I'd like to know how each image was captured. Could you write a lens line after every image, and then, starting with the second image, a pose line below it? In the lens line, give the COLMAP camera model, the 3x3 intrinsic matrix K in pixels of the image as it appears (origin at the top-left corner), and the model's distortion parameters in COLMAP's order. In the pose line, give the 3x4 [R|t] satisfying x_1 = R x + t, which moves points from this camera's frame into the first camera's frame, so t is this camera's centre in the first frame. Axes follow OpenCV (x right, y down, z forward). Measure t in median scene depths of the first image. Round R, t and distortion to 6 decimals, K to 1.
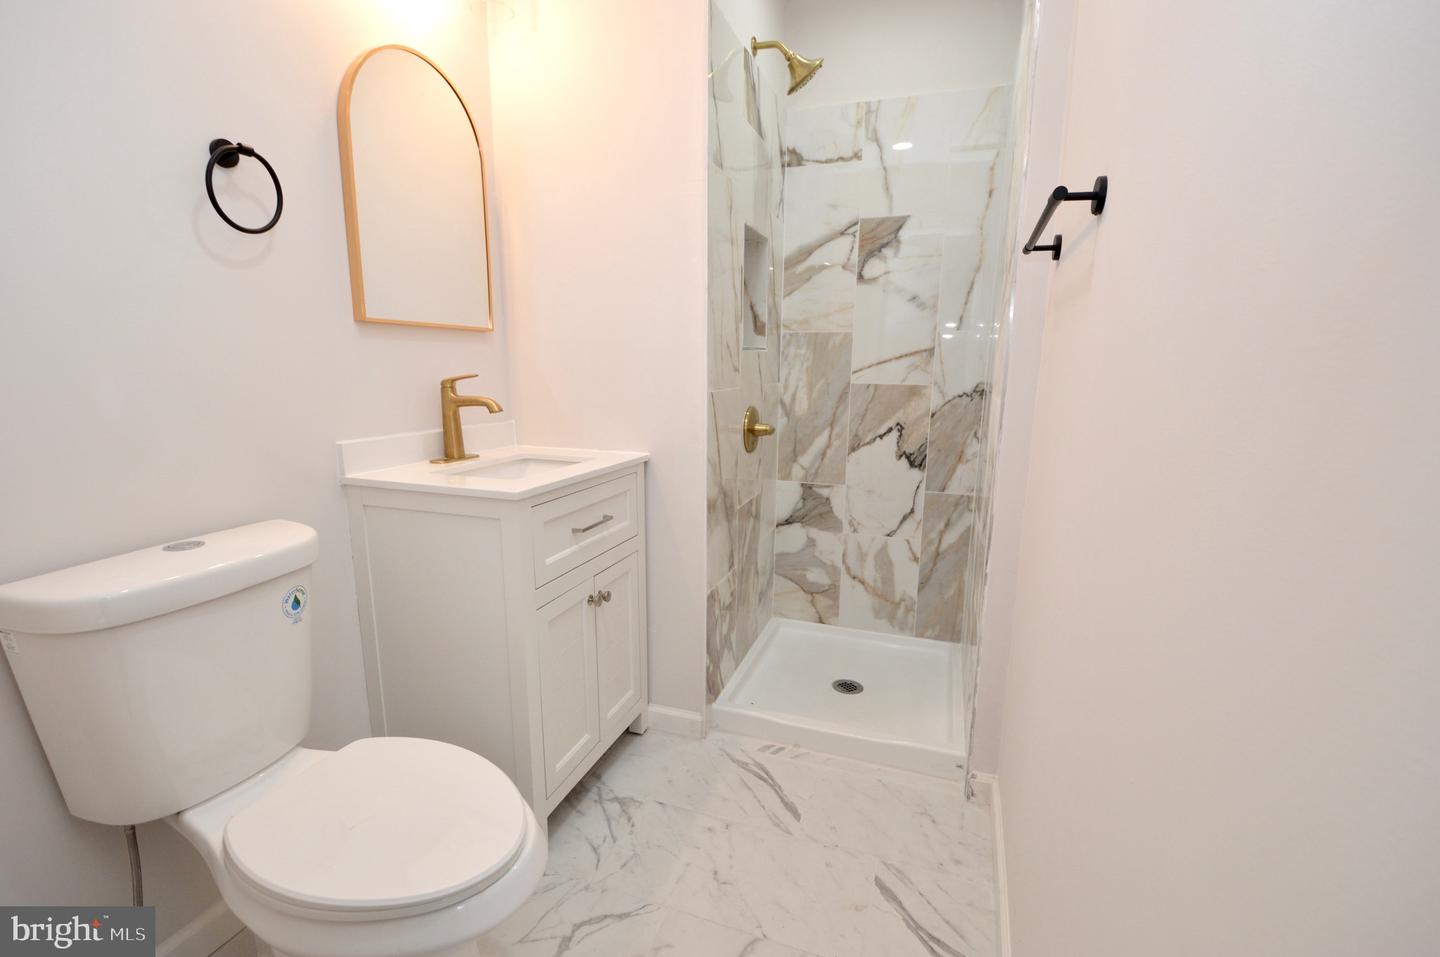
lens RADIAL K [[658.1, 0, 712.5], [0, 658.1, 479.1], [0, 0, 1]] dist [0.001631, -0.011643]
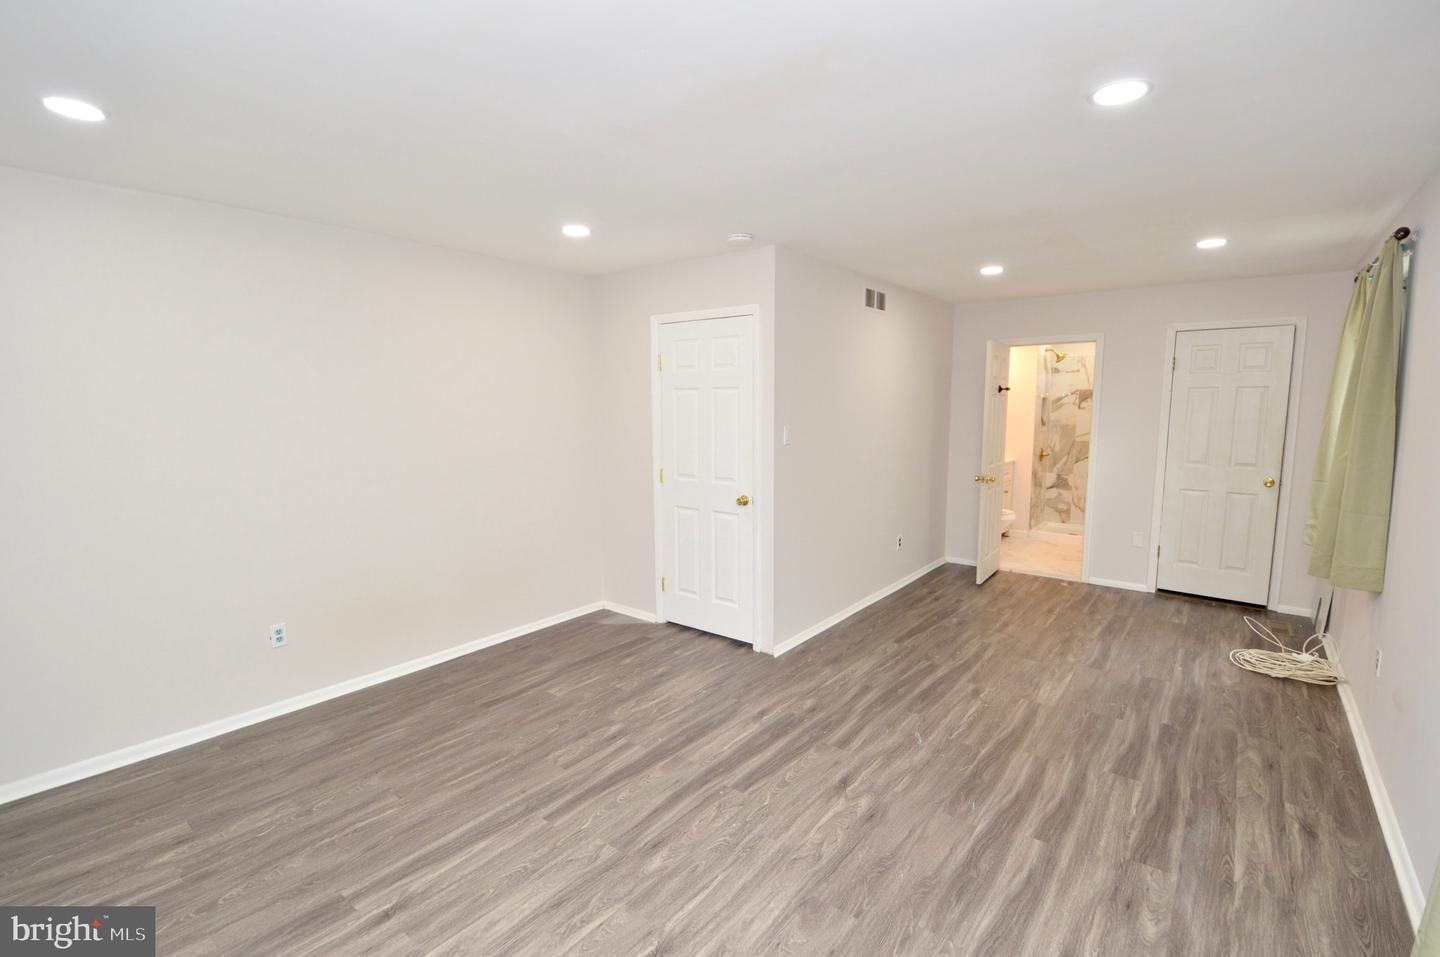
lens RADIAL K [[658.1, 0, 693.0], [0, 658.1, 499.1], [0, 0, 1]] dist [0.001631, -0.011643]
pose [[0.944034, 0.017419, -0.329387, -0.441037], [-0.031361, 0.998821, -0.037063, 0.285545], [0.328353, 0.045318, 0.943467, -2.367583]]
